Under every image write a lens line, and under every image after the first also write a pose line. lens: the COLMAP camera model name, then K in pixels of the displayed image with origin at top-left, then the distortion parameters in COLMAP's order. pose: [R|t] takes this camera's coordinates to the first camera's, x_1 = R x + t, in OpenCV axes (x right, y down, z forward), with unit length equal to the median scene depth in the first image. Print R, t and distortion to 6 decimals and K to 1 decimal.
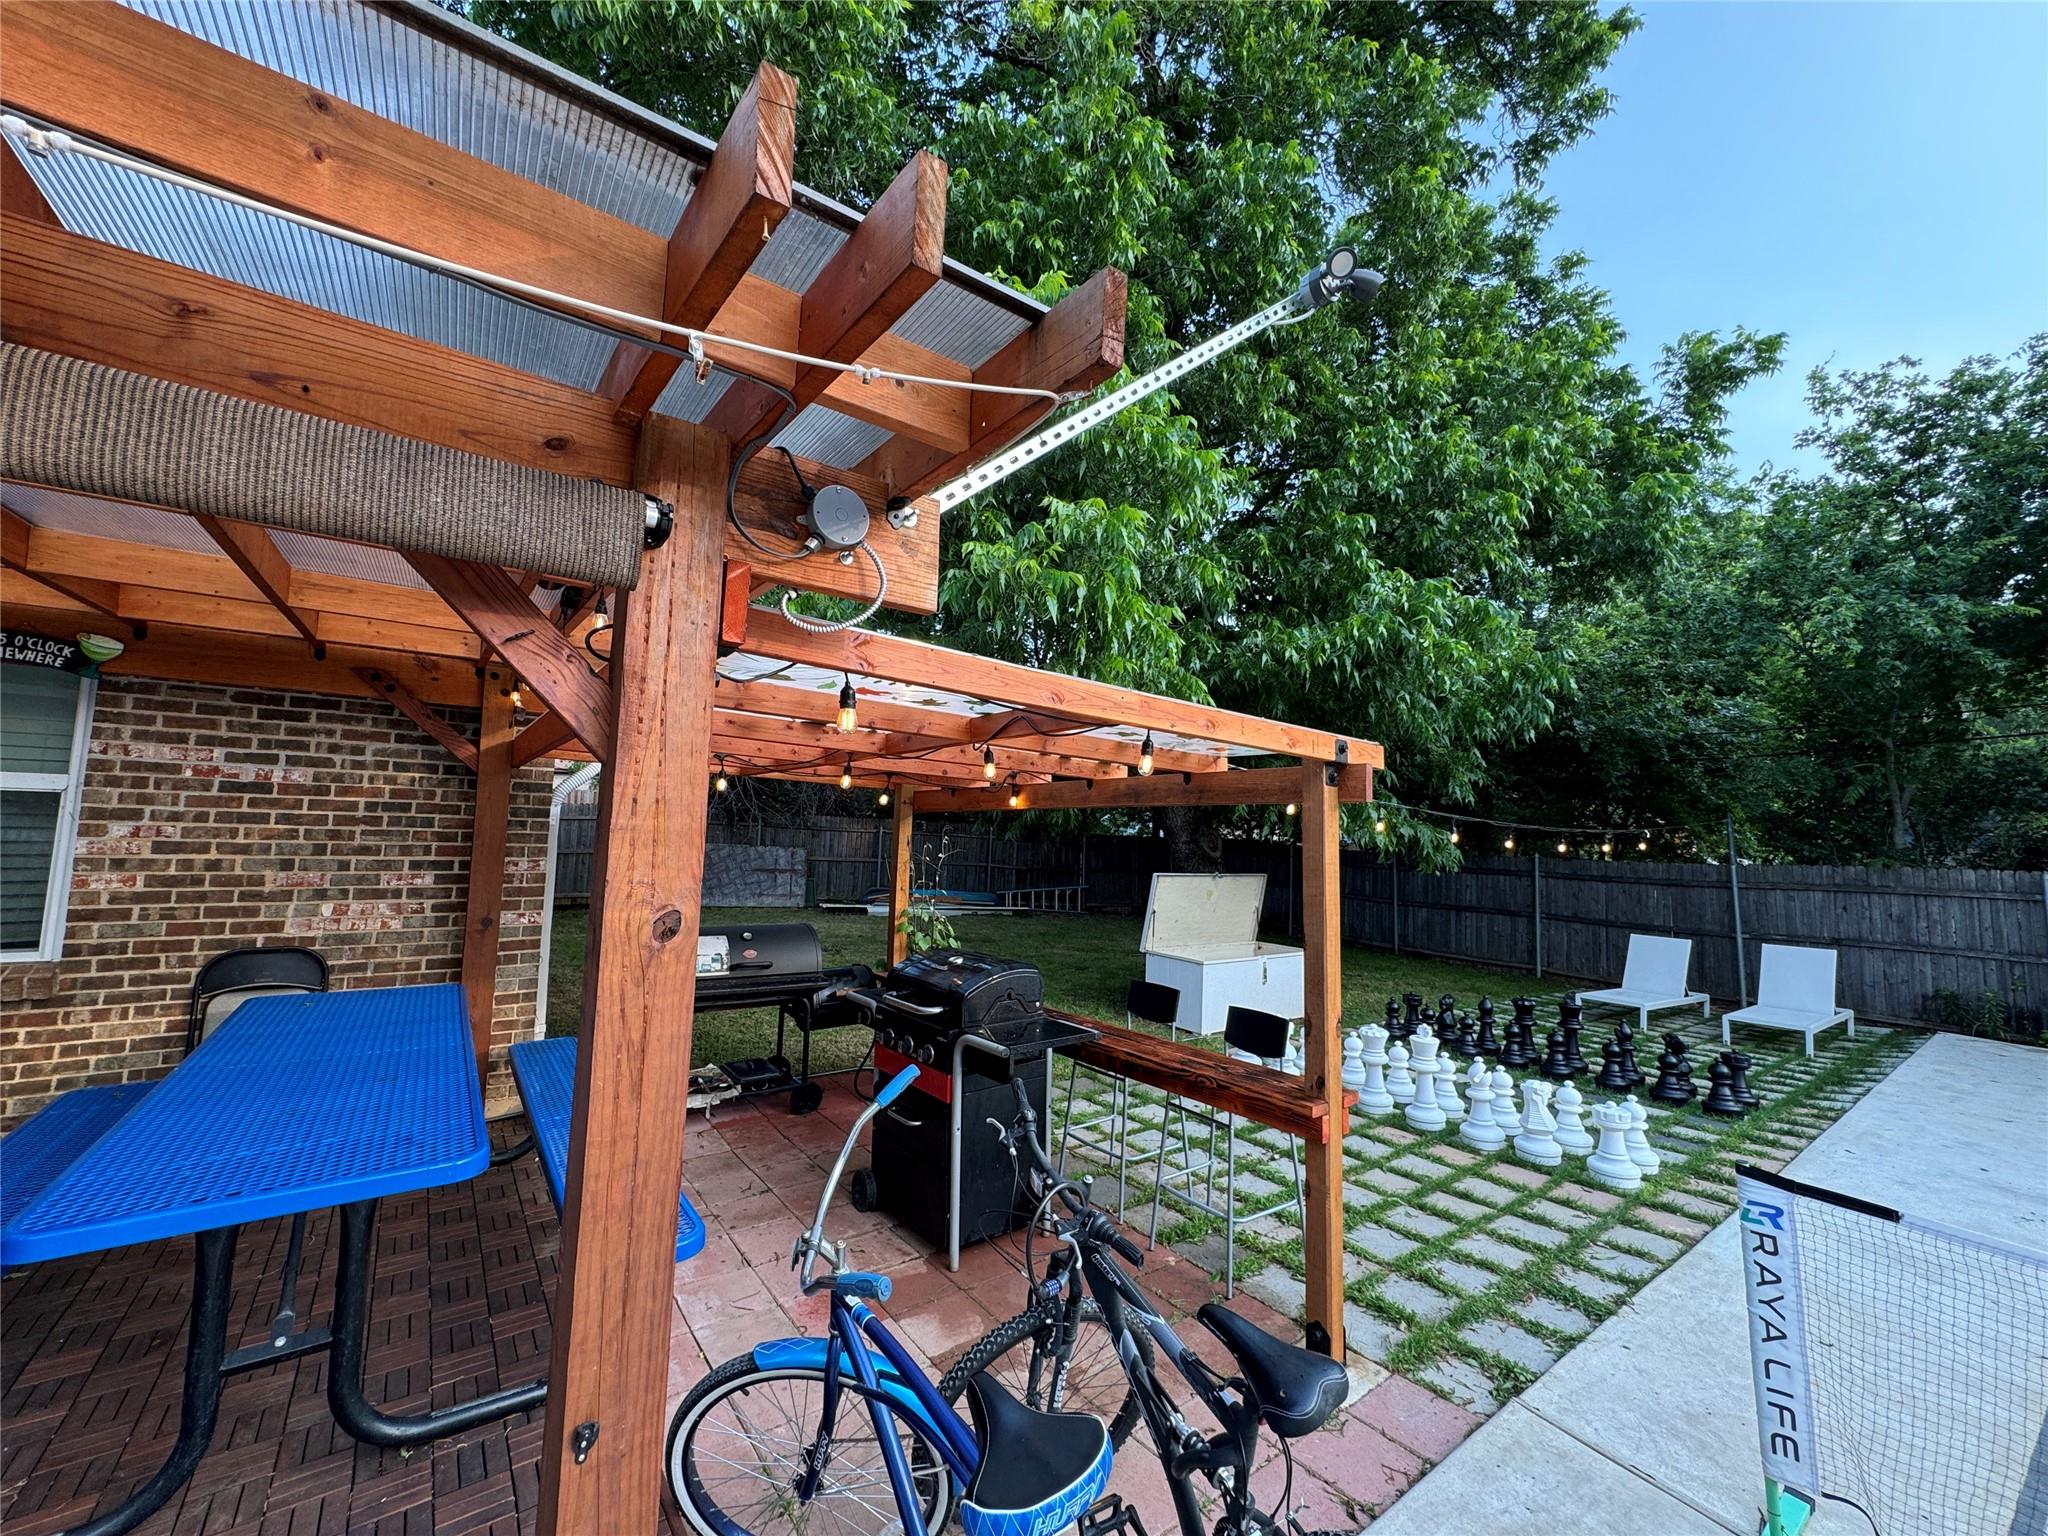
lens RADIAL K [[815.3, 0, 1023.2], [0, 815.3, 765.7], [0, 0, 1]] dist [-0.002463, 0.000185]
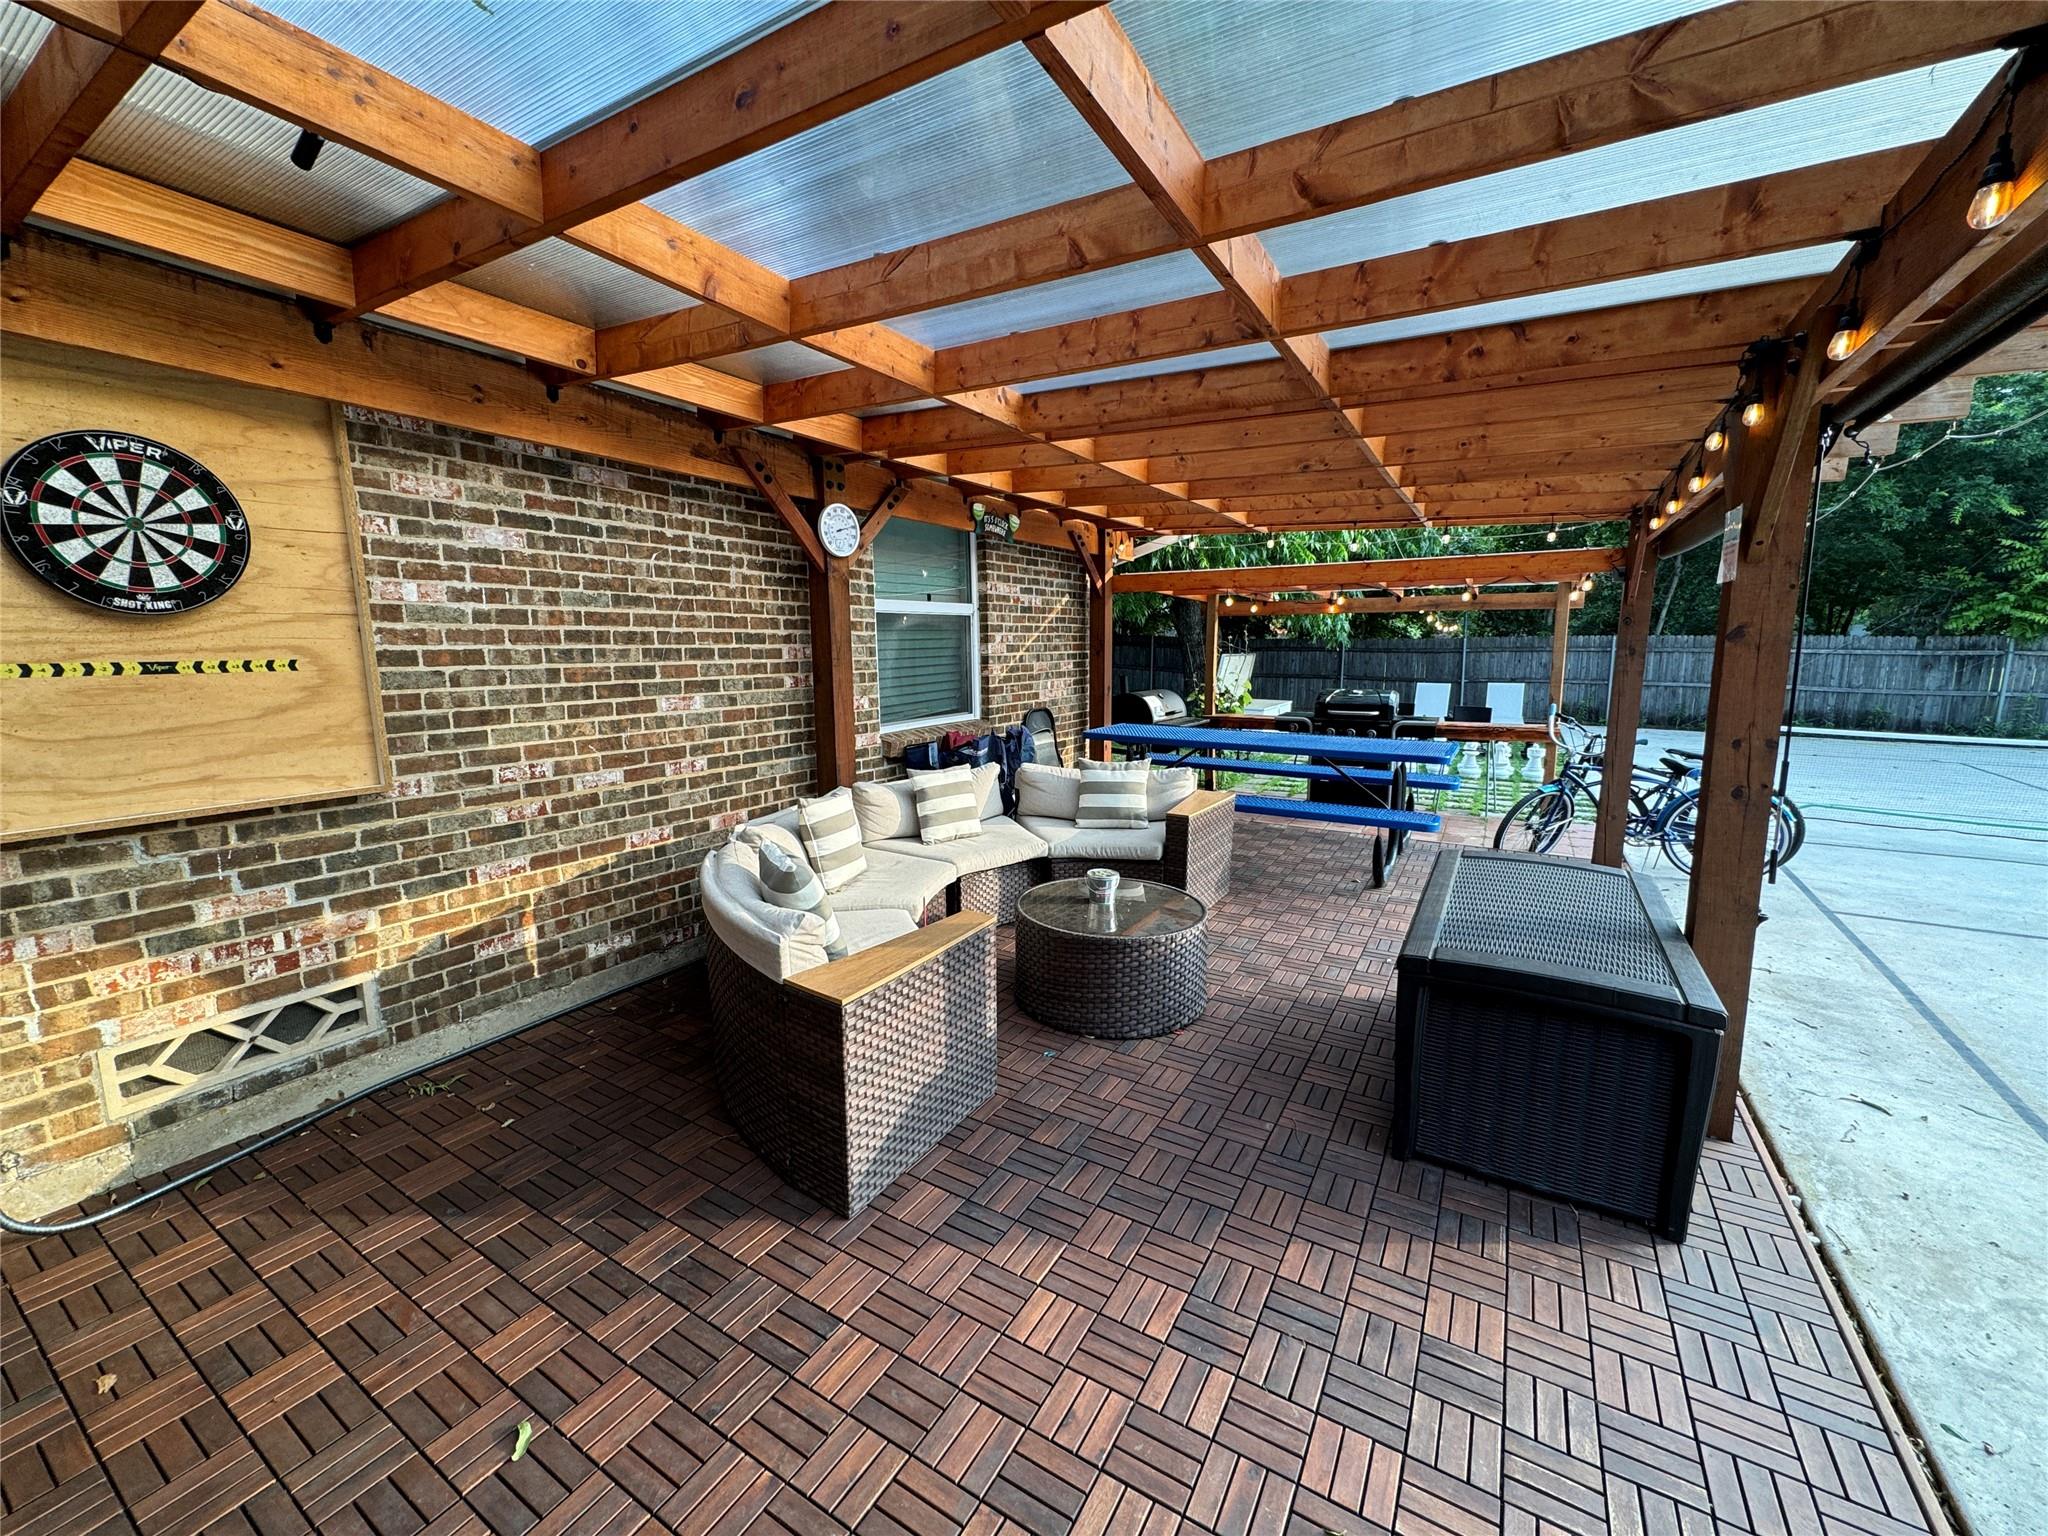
lens RADIAL K [[815.3, 0, 1023.2], [0, 815.3, 765.7], [0, 0, 1]] dist [-0.002463, 0.000185]
pose [[0.923246, -0.090372, 0.373430, -1.587597], [-0.003242, 0.970076, 0.242778, -0.064614], [-0.384195, -0.225355, 0.895326, -0.496453]]
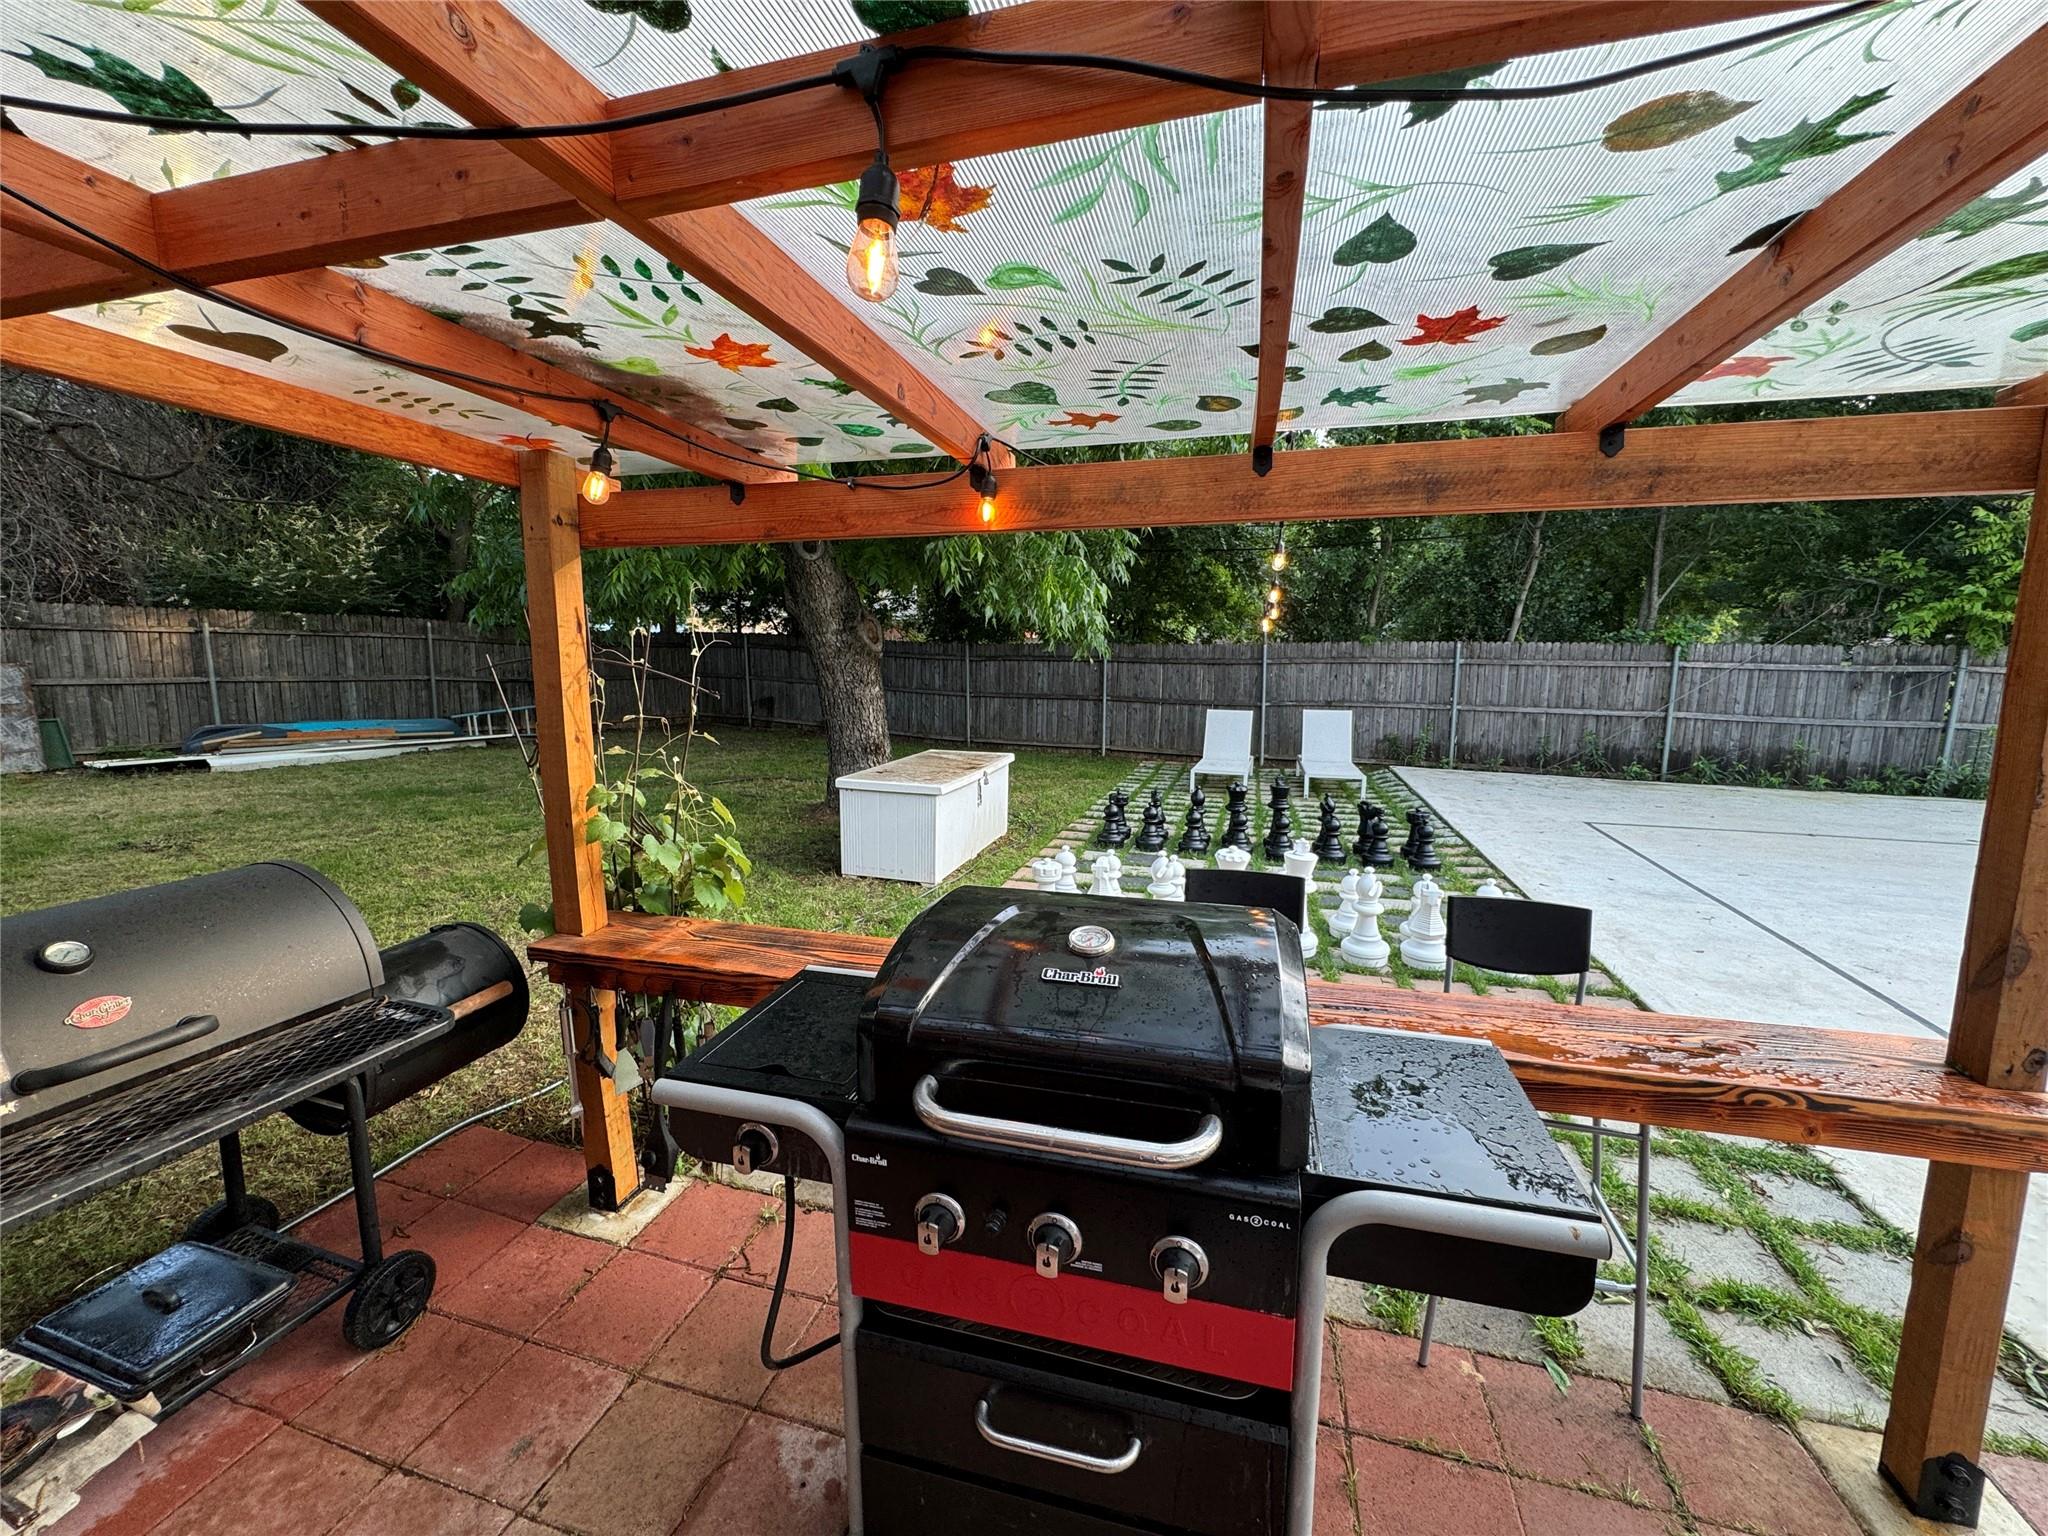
lens RADIAL K [[815.3, 0, 1023.2], [0, 815.3, 765.7], [0, 0, 1]] dist [-0.002463, 0.000185]
pose [[0.794546, -0.115404, 0.596136, -0.305686], [-0.033432, 0.971969, 0.232719, 0.086874], [-0.606282, -0.204837, 0.768416, 0.770127]]
